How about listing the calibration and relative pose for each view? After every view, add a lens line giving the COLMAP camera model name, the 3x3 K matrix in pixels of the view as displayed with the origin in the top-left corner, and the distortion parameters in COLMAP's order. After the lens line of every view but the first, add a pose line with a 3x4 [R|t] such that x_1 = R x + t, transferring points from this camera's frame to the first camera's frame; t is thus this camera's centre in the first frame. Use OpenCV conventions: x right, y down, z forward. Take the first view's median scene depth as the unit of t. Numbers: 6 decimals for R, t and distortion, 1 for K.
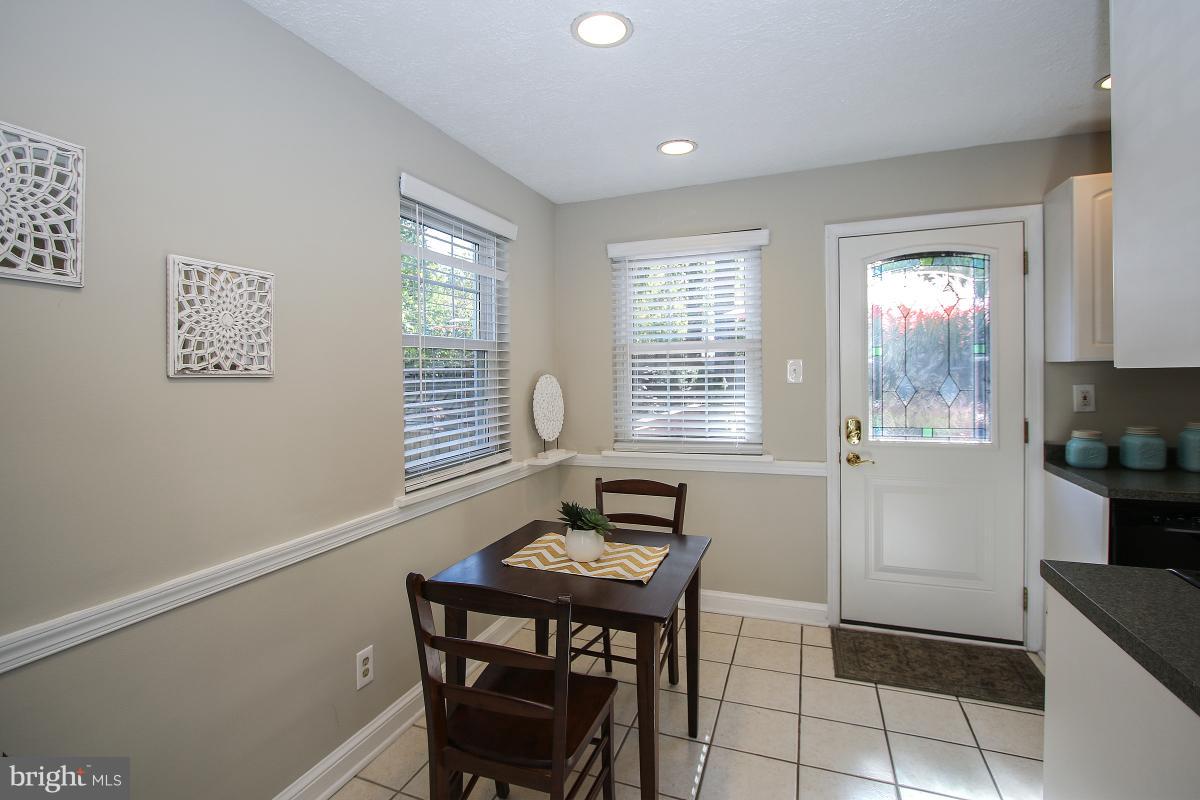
lens RADIAL K [[580.1, 0, 593.6], [0, 580.1, 390.7], [0, 0, 1]] dist [-0.002913, -0.000412]
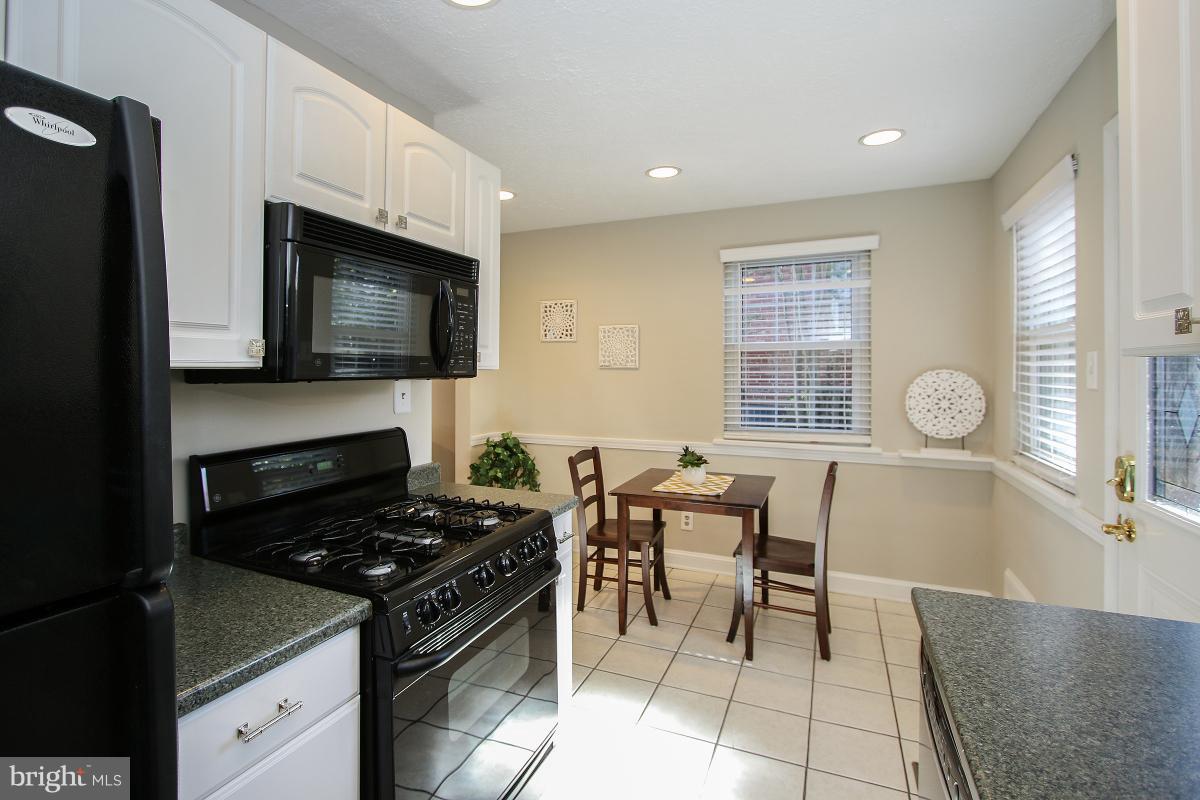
lens RADIAL K [[559.6, 0, 589.3], [0, 559.6, 386.1], [0, 0, 1]] dist [-0.004319, -0.000471]
pose [[-0.032427, 0.048256, -0.998308, 1.168018], [-0.028653, 0.998378, 0.049191, -0.038327], [0.999063, 0.030200, -0.030991, 0.574479]]
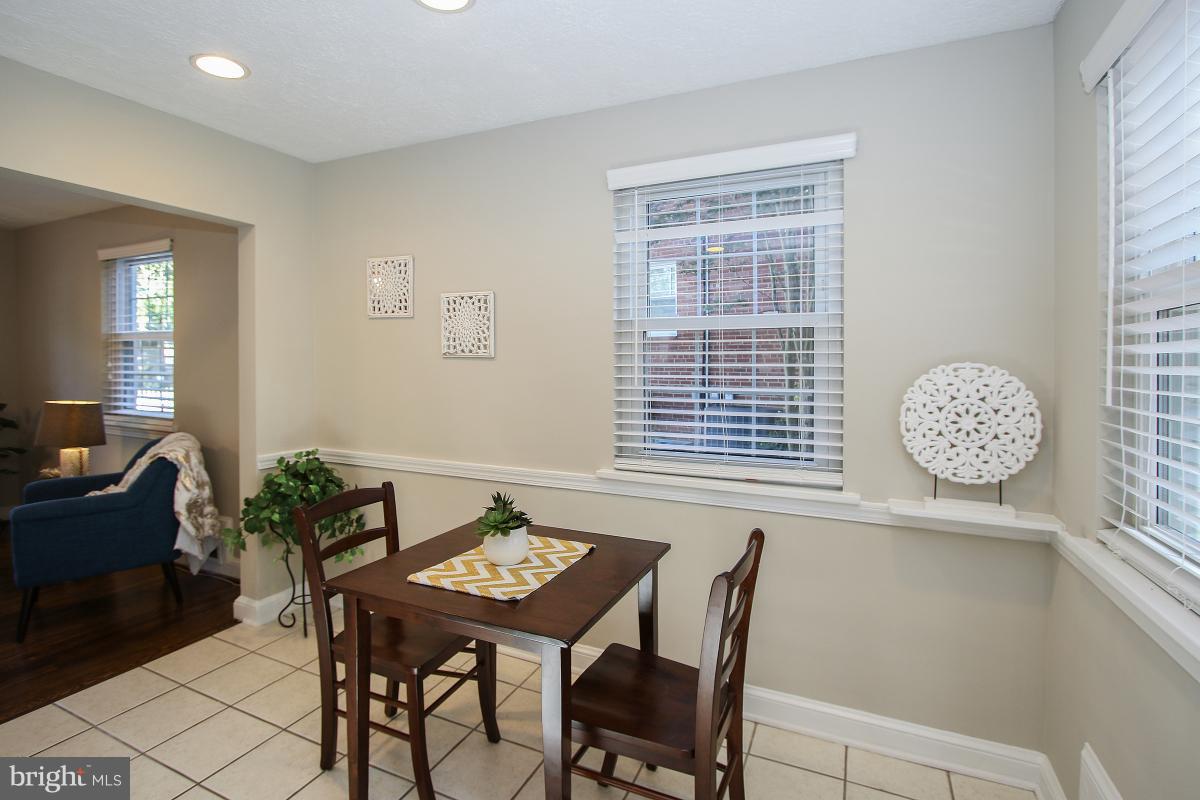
lens RADIAL K [[572.7, 0, 587.0], [0, 572.7, 378.5], [0, 0, 1]] dist [-0.012829, 0.000290]
pose [[-0.065136, 0.037582, -0.997168, 0.647451], [-0.039525, 0.998409, 0.040210, -0.026008], [0.997093, 0.042032, -0.063547, 0.892059]]
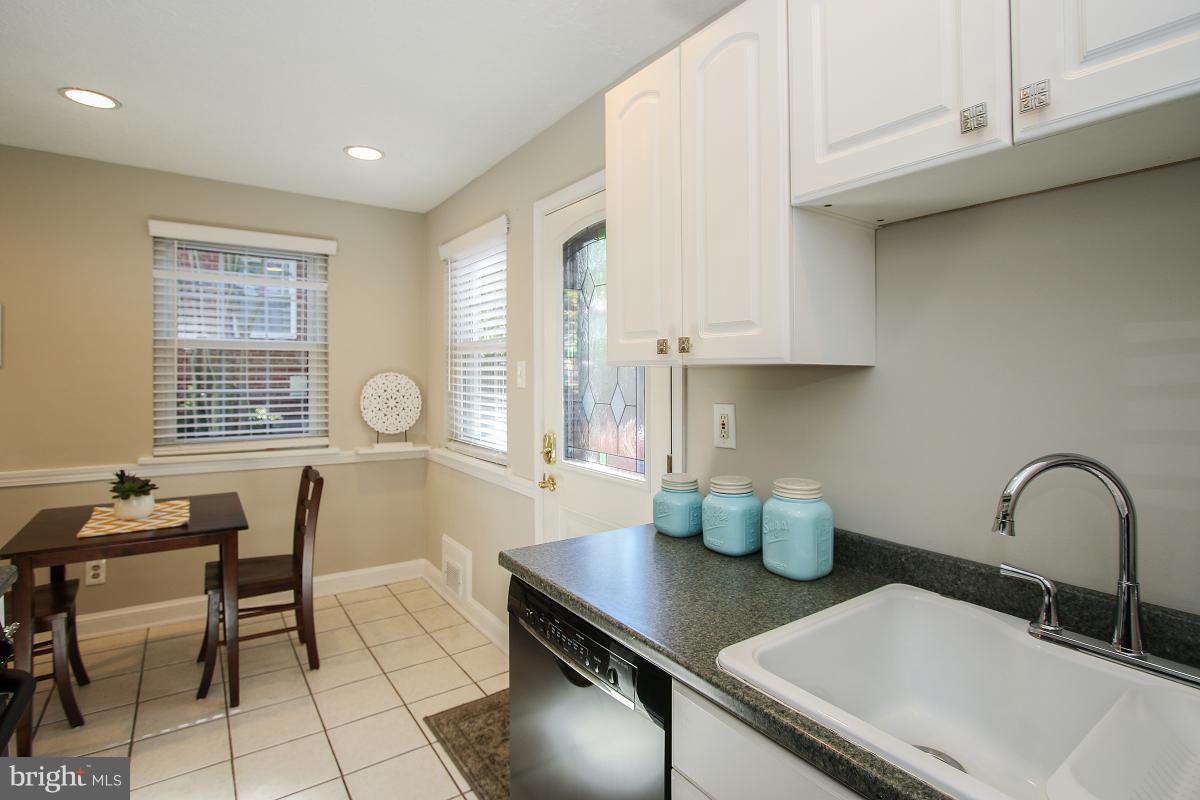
lens RADIAL K [[572.0, 0, 568.7], [0, 572.0, 387.7], [0, 0, 1]] dist [-0.000952, -0.000195]
pose [[0.815514, 0.040503, -0.577319, 1.095254], [-0.042951, 0.999033, 0.009416, -0.031257], [0.577142, 0.017117, 0.816465, 0.406715]]
